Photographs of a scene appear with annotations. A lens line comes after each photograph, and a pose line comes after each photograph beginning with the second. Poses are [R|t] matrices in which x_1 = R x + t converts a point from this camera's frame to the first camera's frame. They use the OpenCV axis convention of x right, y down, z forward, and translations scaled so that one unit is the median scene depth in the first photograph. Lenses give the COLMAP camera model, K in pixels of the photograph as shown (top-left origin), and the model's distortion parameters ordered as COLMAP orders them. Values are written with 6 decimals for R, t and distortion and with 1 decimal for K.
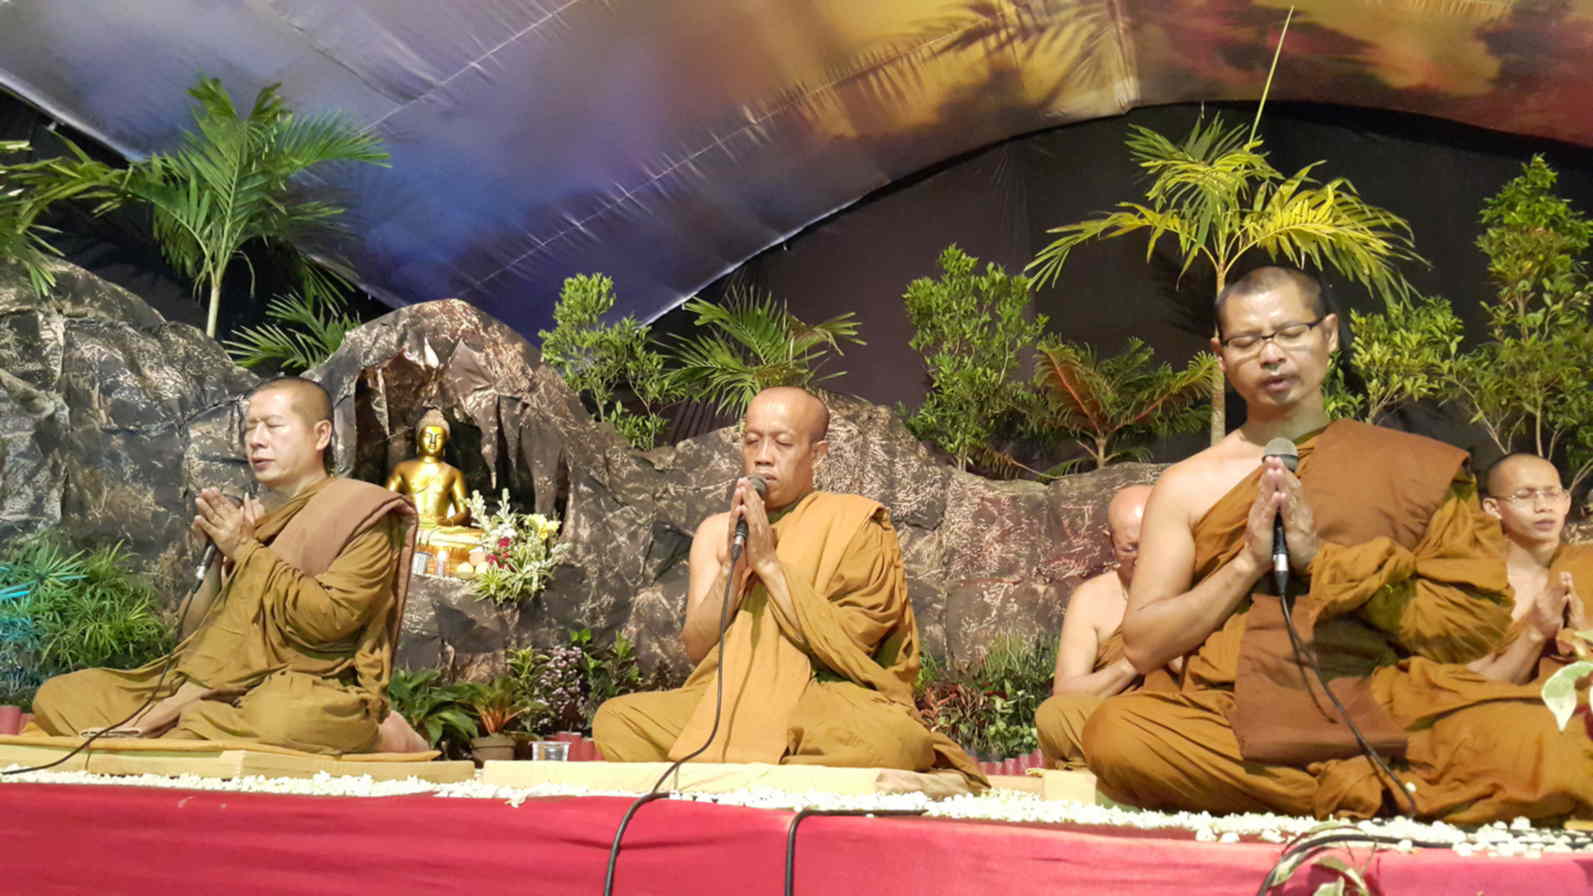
lens RADIAL K [[1287.3, 0, 772.5], [0, 1287.3, 447.4], [0, 0, 1]] dist [0.108946, -0.213547]
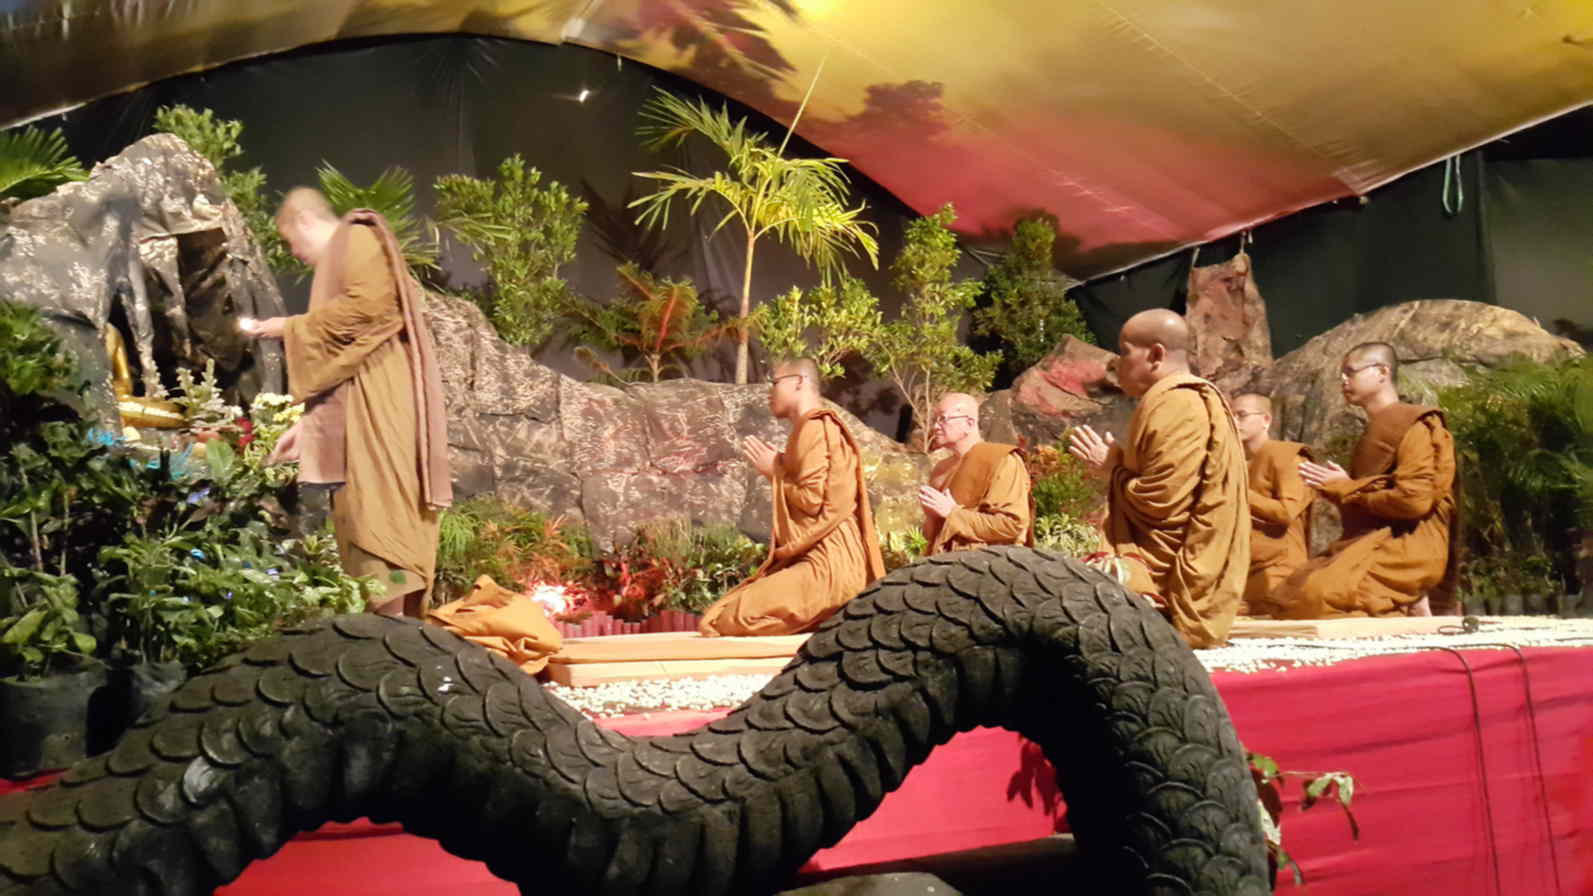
lens RADIAL K [[1287.3, 0, 780.6], [0, 1287.3, 438.4], [0, 0, 1]] dist [0.108946, -0.213547]
pose [[0.666019, 0.039323, 0.744897, -0.594324], [-0.125019, 0.990369, 0.059499, -0.016120], [-0.735383, -0.132753, 0.664521, 0.098228]]
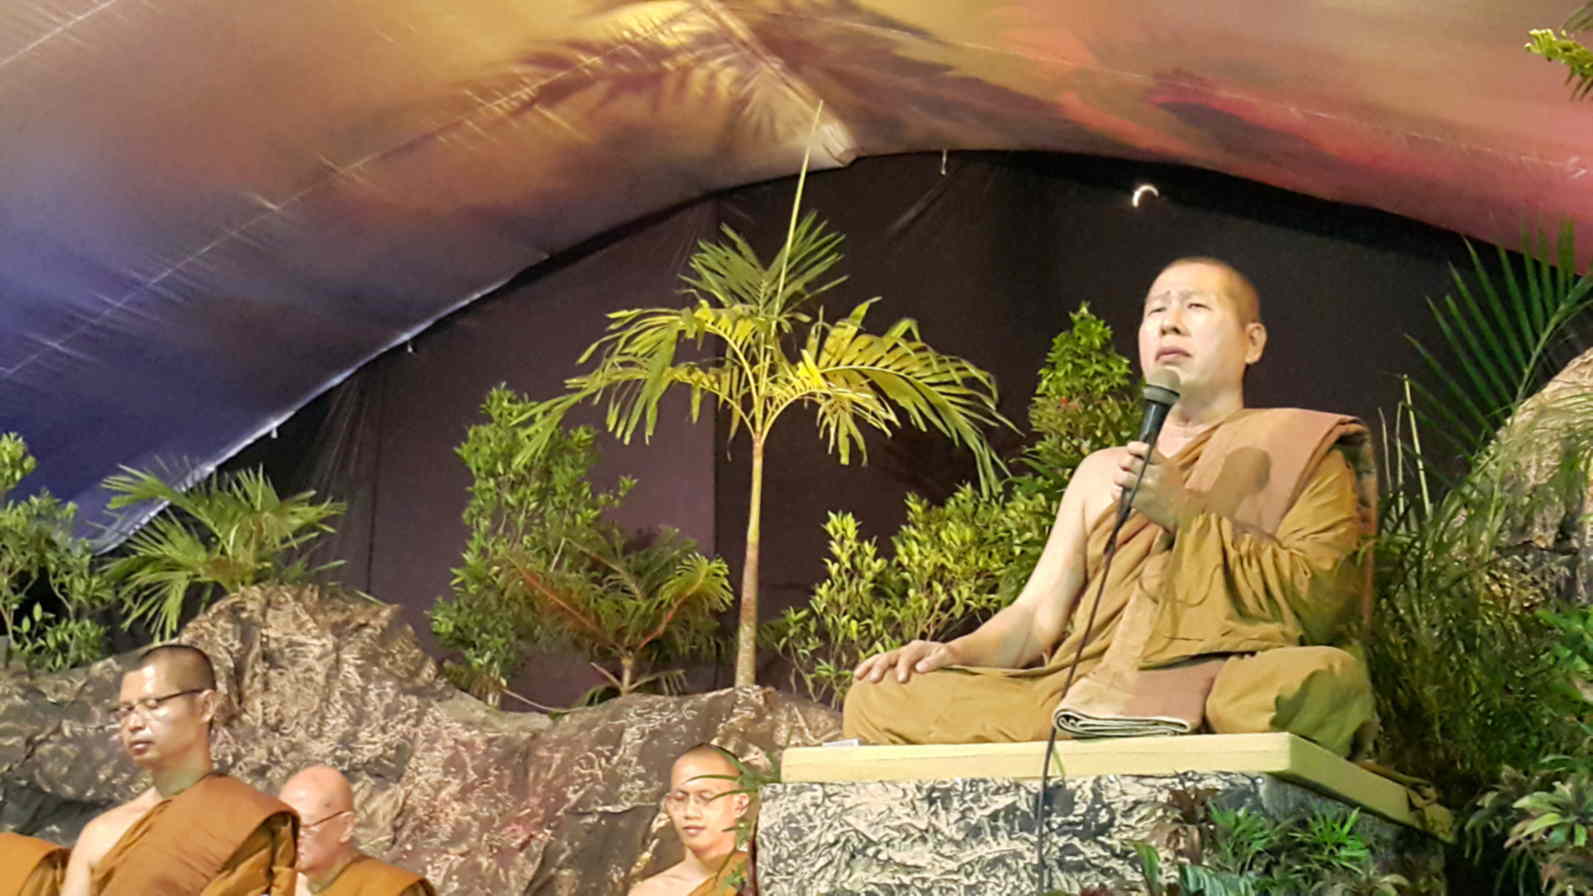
lens RADIAL K [[2418.4, 0, 744.5], [0, 2418.4, 446.5], [0, 0, 1]] dist [0.088768, 0.000000]
pose [[0.995228, -0.011215, -0.096933, 0.477218], [0.007490, 0.999223, -0.038702, -0.077644], [0.097291, 0.037791, 0.994538, -0.412429]]
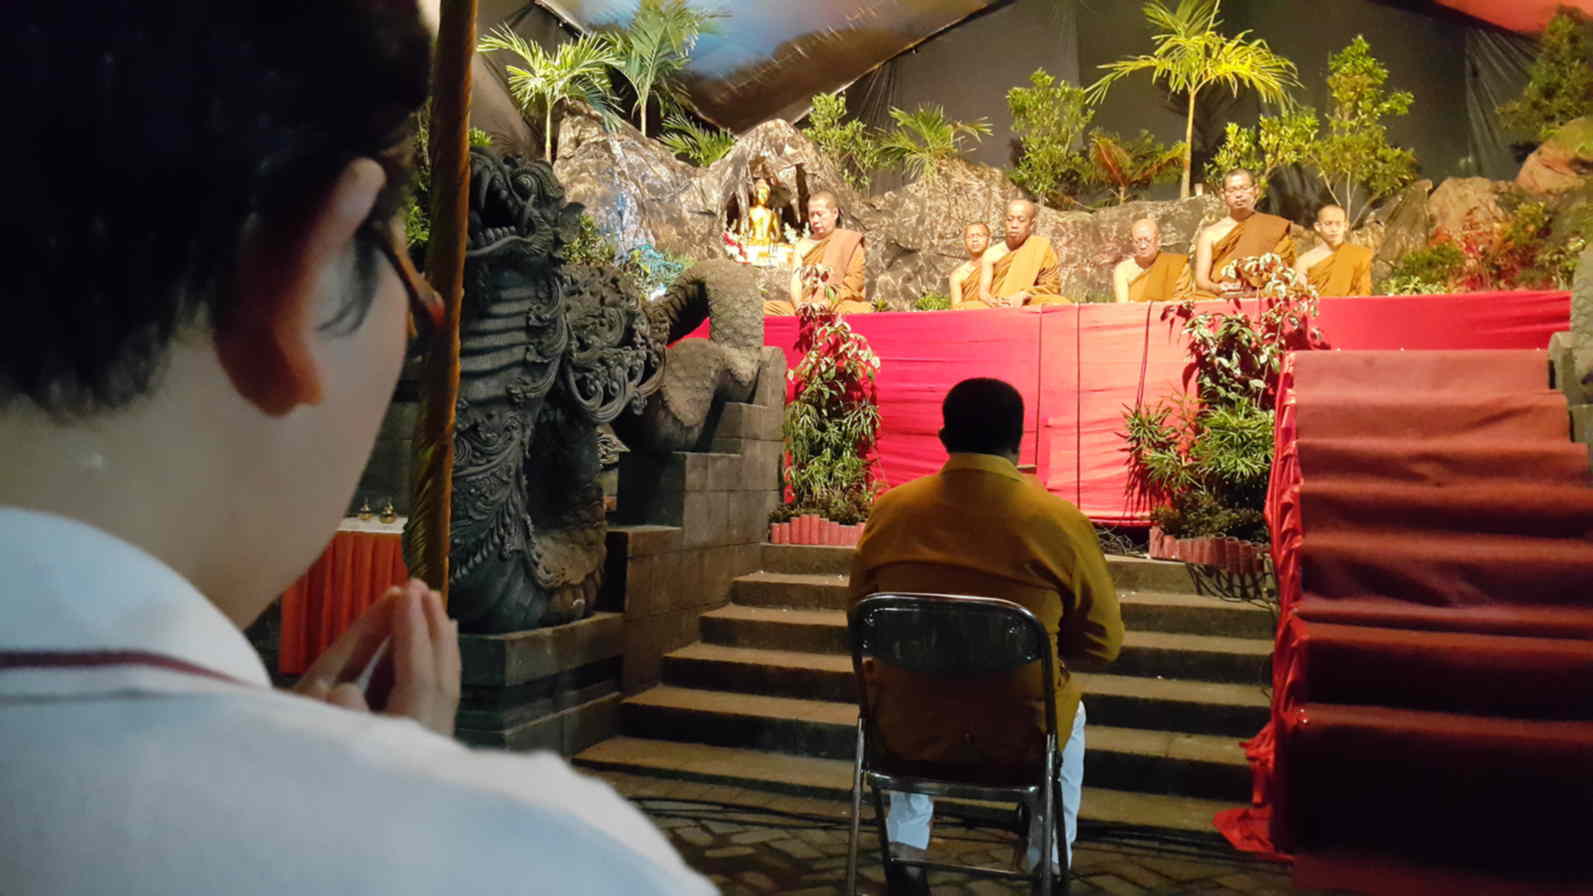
lens RADIAL K [[1287.3, 0, 777.2], [0, 1287.3, 438.0], [0, 0, 1]] dist [0.108946, -0.213547]
pose [[0.999742, -0.018392, 0.013305, -0.271866], [0.015060, 0.975958, 0.217437, -0.069565], [-0.016984, -0.217181, 0.975984, -0.883020]]
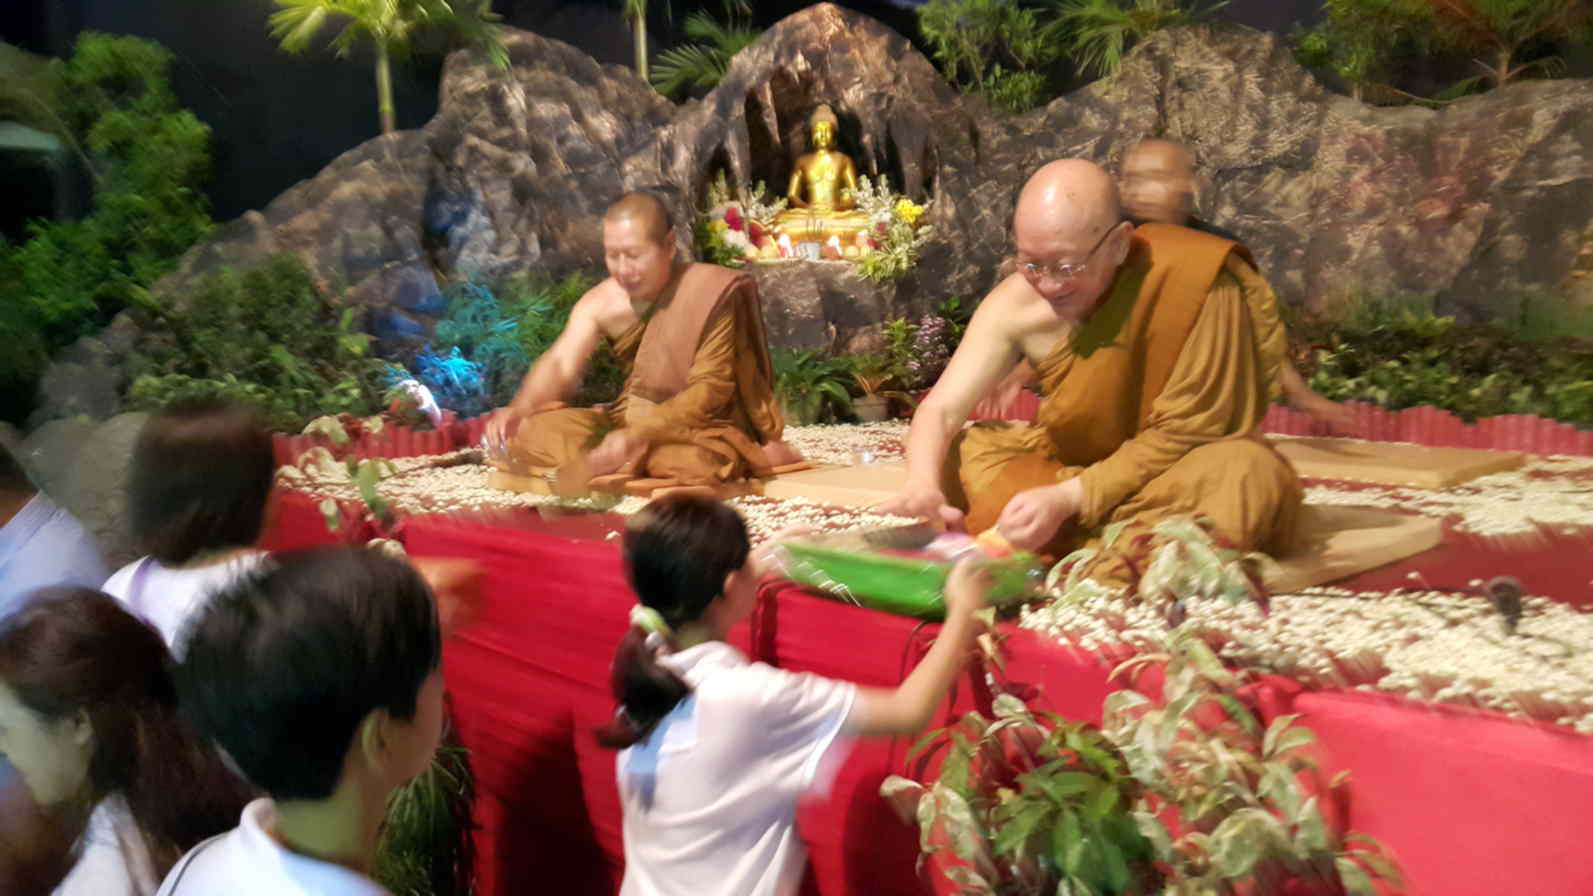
lens RADIAL K [[1287.3, 0, 765.5], [0, 1287.3, 457.9], [0, 0, 1]] dist [0.108946, -0.213547]
pose [[0.910439, 0.003139, -0.413631, 0.165924], [0.134825, 0.943109, 0.303920, -0.090265], [0.391053, -0.332468, 0.858221, -0.099713]]
